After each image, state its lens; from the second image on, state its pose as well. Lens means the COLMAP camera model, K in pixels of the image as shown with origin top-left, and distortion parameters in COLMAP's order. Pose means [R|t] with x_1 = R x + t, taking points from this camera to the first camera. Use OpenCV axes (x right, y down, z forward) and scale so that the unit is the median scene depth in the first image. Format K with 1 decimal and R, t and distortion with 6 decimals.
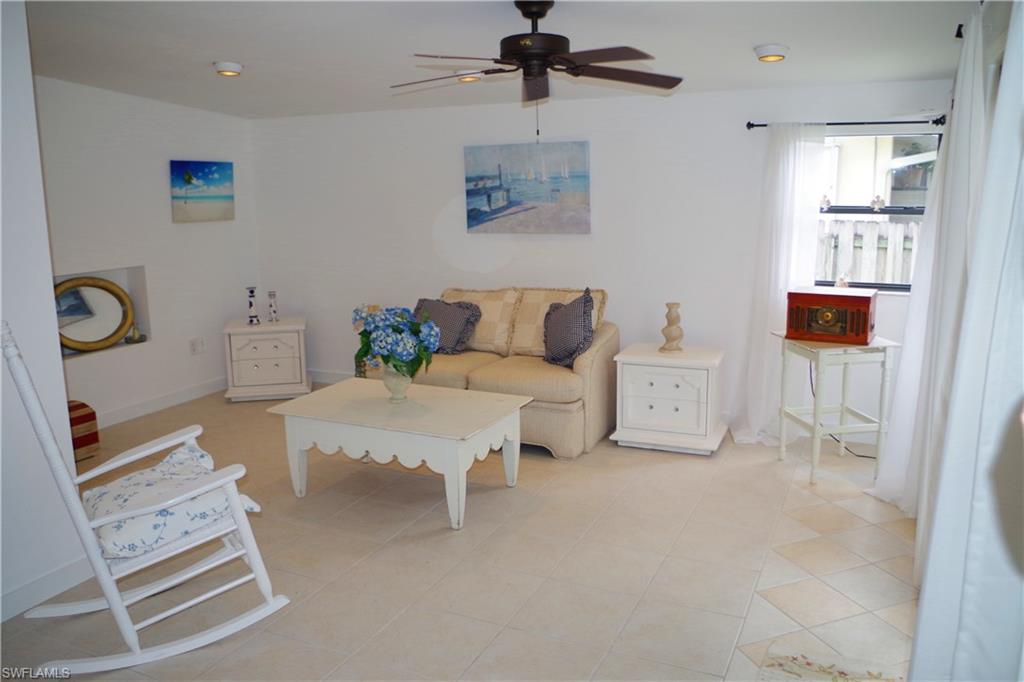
lens RADIAL K [[811.5, 0, 514.0], [0, 811.5, 339.2], [0, 0, 1]] dist [-0.089854, 0.039422]
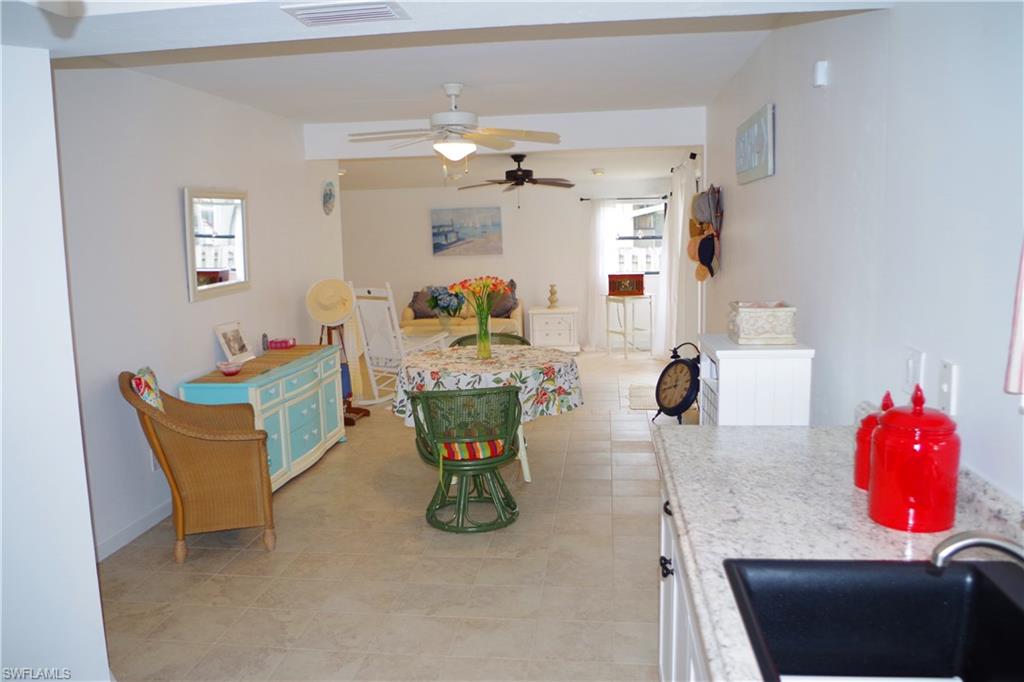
lens RADIAL K [[811.5, 0, 513.1], [0, 811.5, 342.7], [0, 0, 1]] dist [-0.089854, 0.039422]
pose [[0.949669, -0.055186, 0.308355, -0.498953], [0.071604, 0.996541, -0.042174, 0.166993], [-0.304961, 0.062130, 0.950336, -0.850368]]
